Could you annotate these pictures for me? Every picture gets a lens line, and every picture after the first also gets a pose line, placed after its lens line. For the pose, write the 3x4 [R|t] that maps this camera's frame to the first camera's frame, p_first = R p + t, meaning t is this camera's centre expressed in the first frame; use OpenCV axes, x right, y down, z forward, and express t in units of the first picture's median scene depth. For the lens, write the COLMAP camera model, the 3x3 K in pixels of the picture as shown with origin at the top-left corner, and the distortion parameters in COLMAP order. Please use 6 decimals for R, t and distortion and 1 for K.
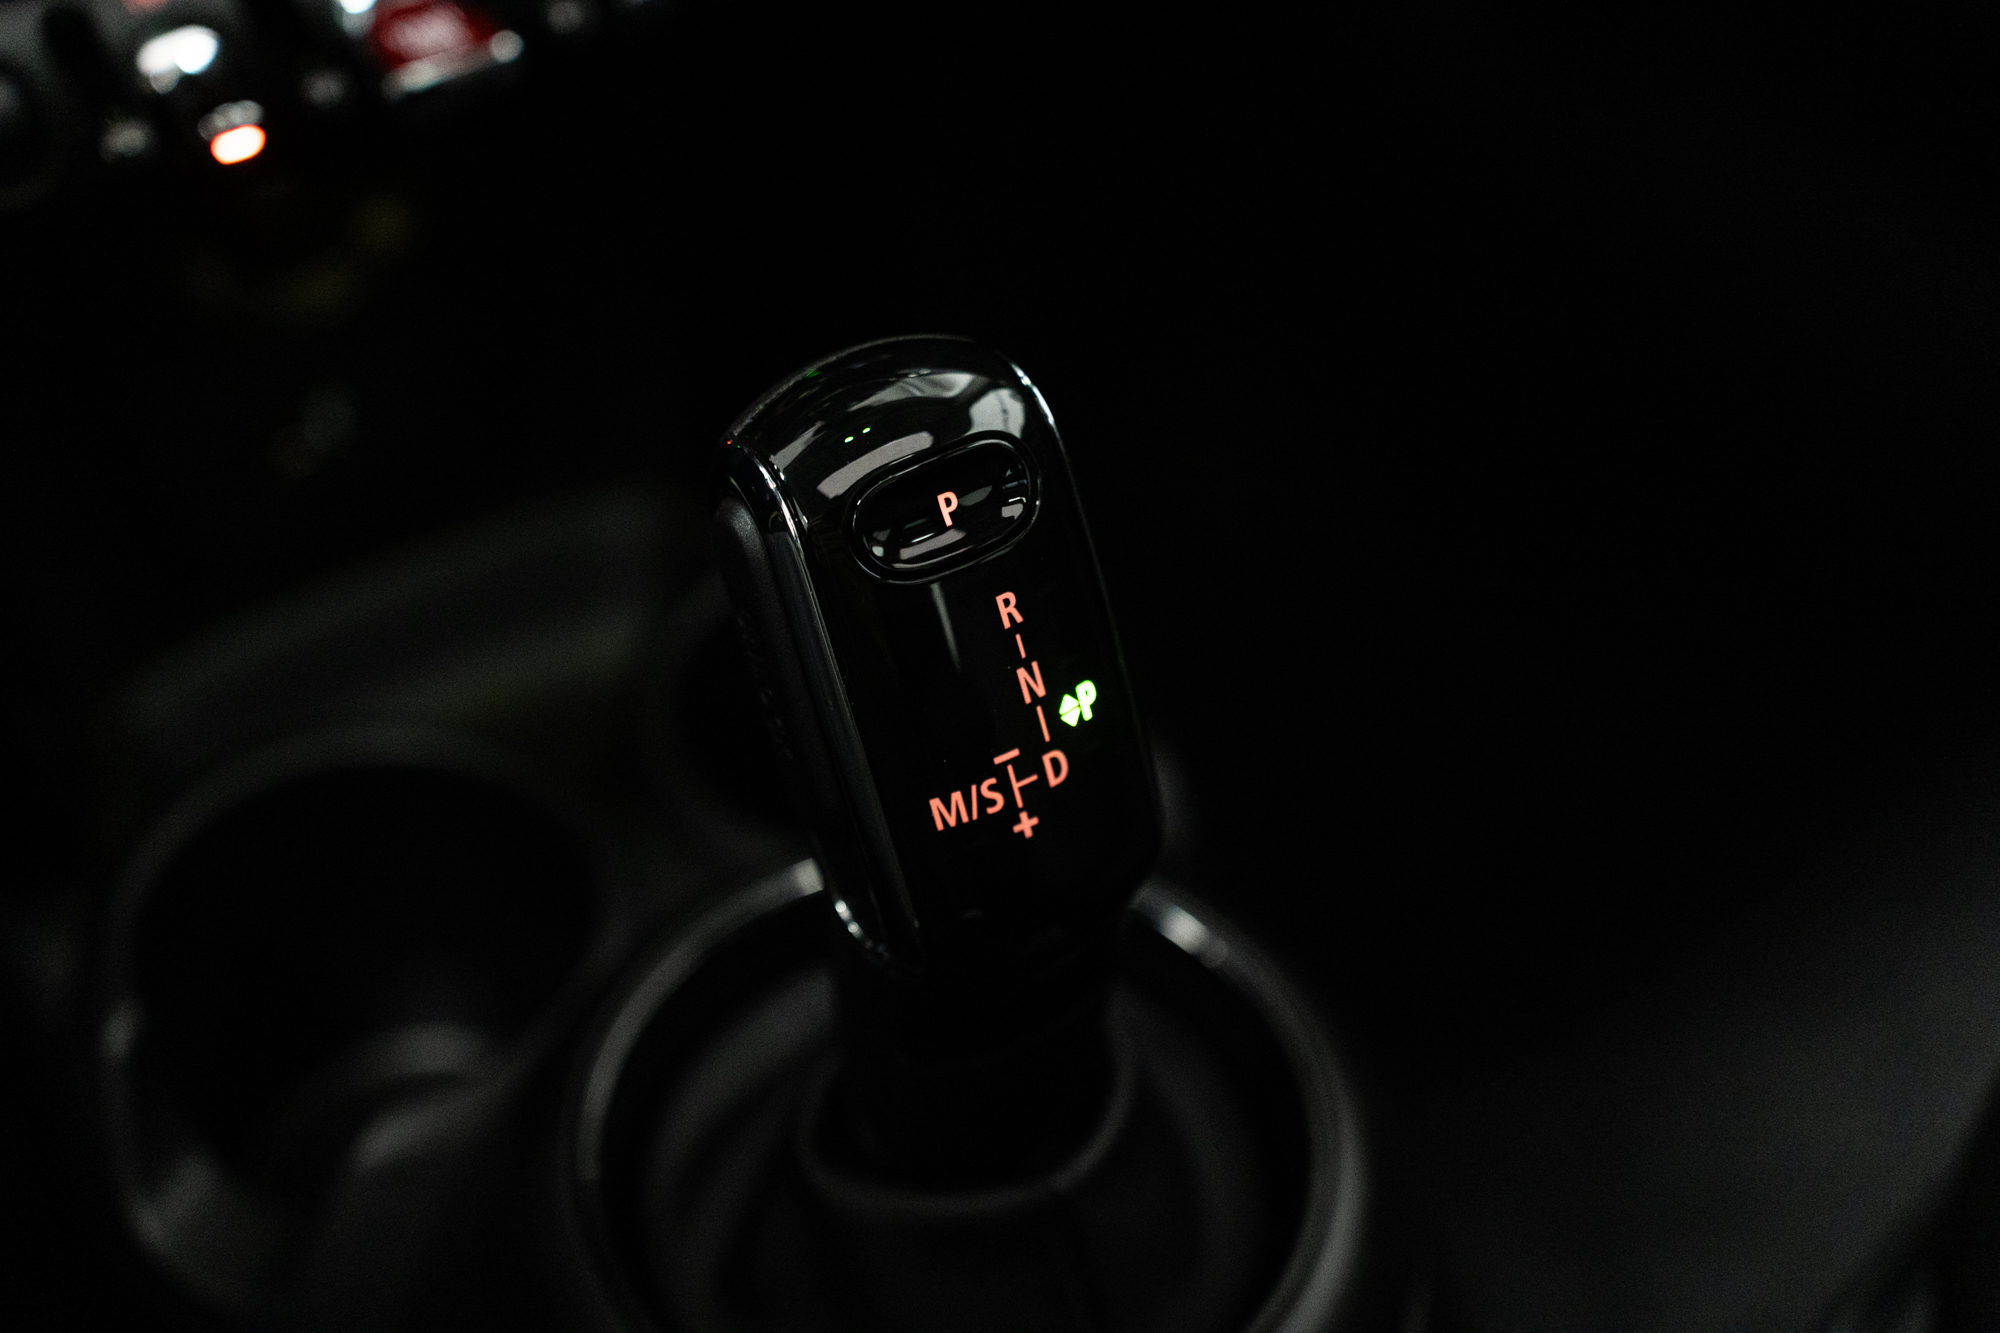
lens RADIAL K [[3444.6, 0, 1000.0], [0, 3444.6, 666.5], [0, 0, 1]] dist [0.014458, -0.002674]
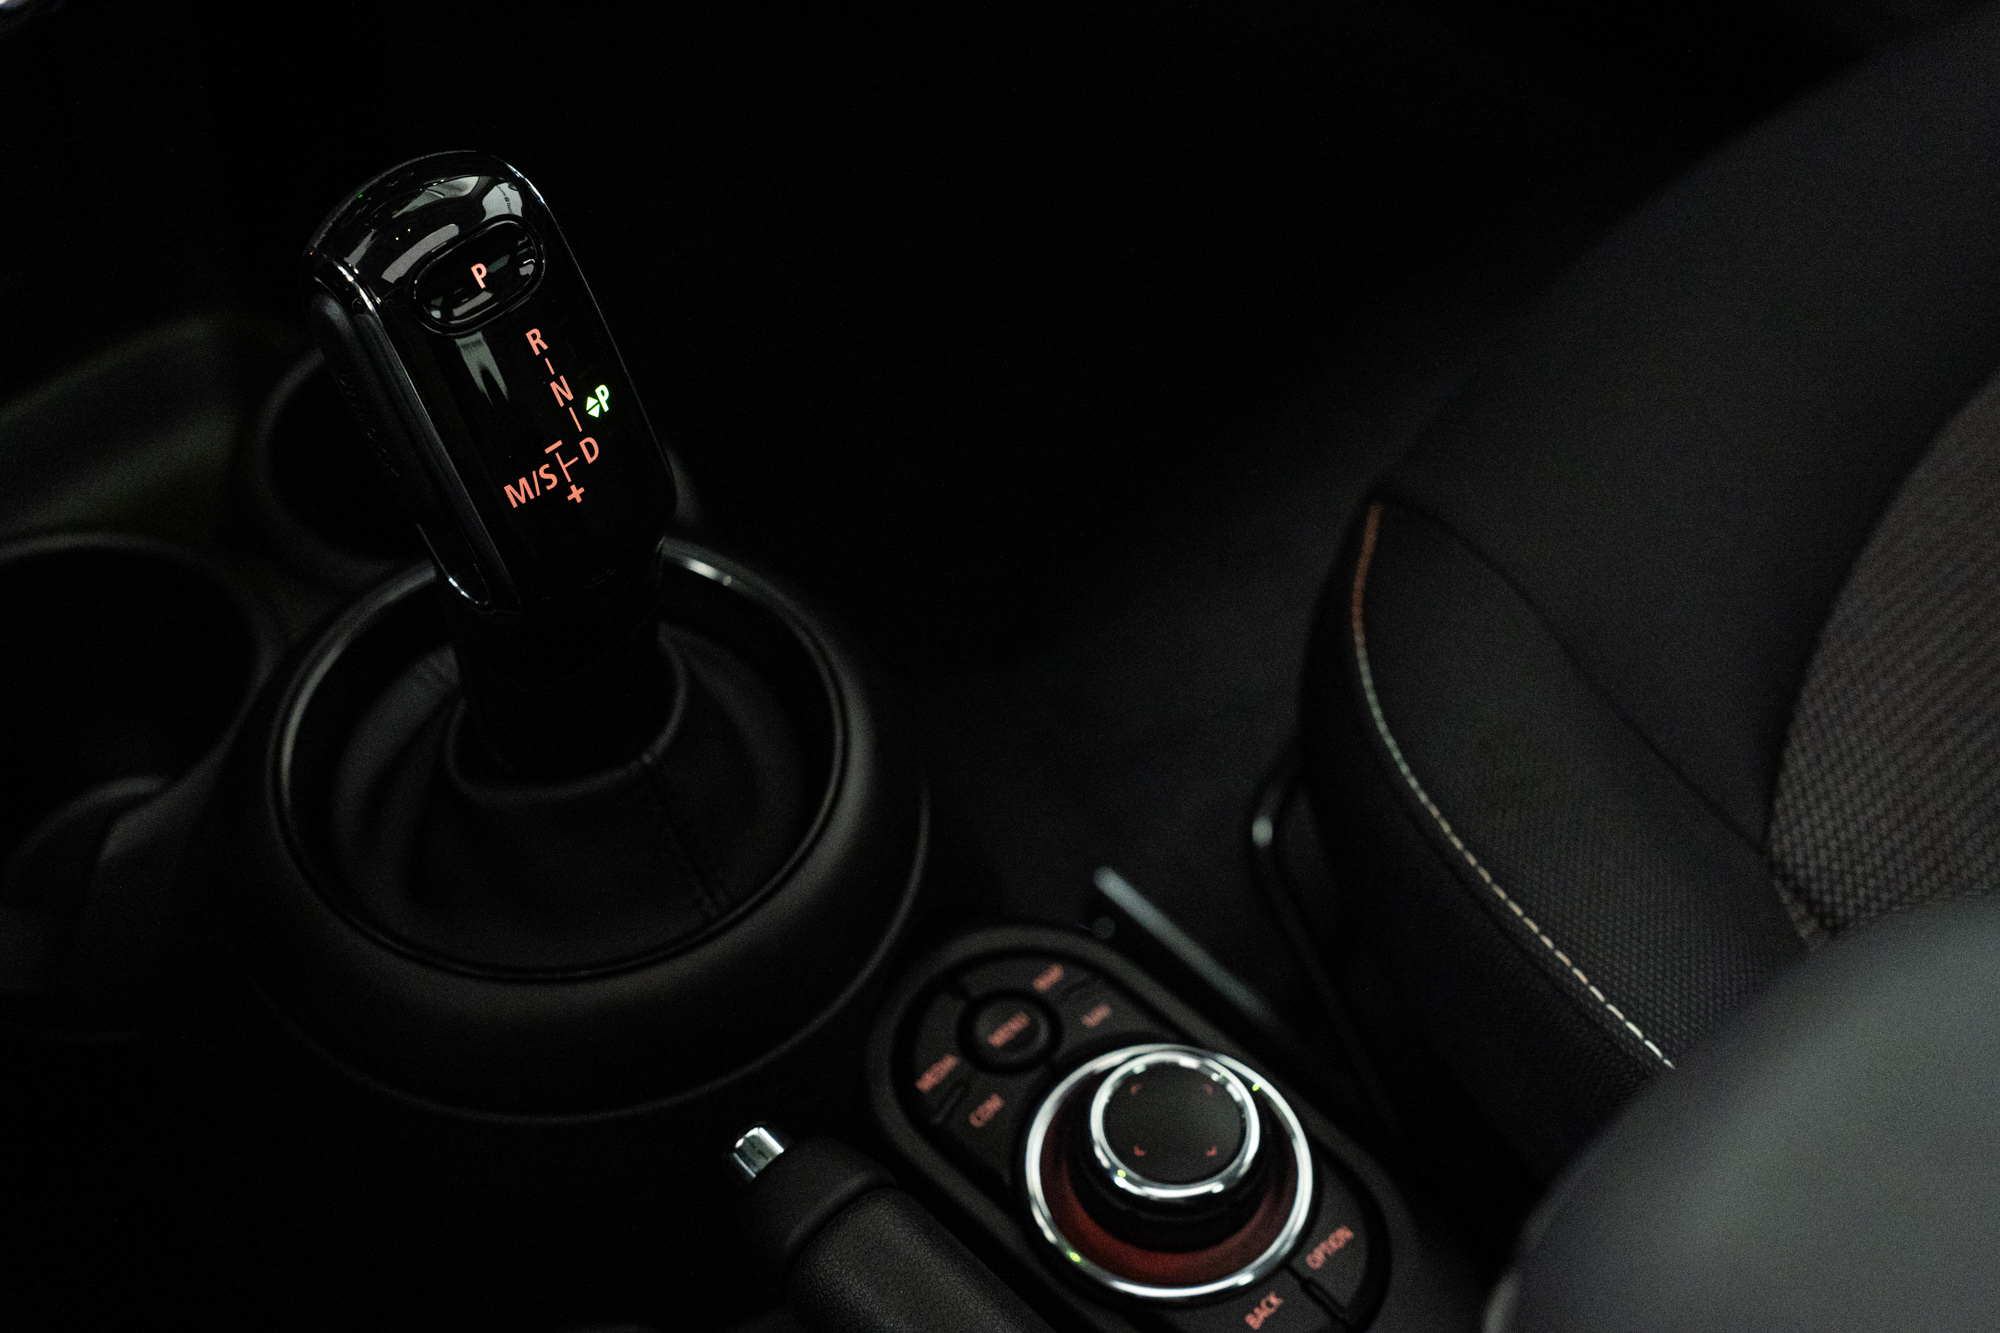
lens RADIAL K [[3085.1, 0, 1000.0], [0, 3085.1, 666.5], [0, 0, 1]] dist [0.003439, -0.078367]
pose [[0.974619, -0.175247, 0.139304, -0.011429], [0.162320, 0.981722, 0.099373, 0.018606], [-0.154172, -0.074239, 0.985251, -0.260041]]
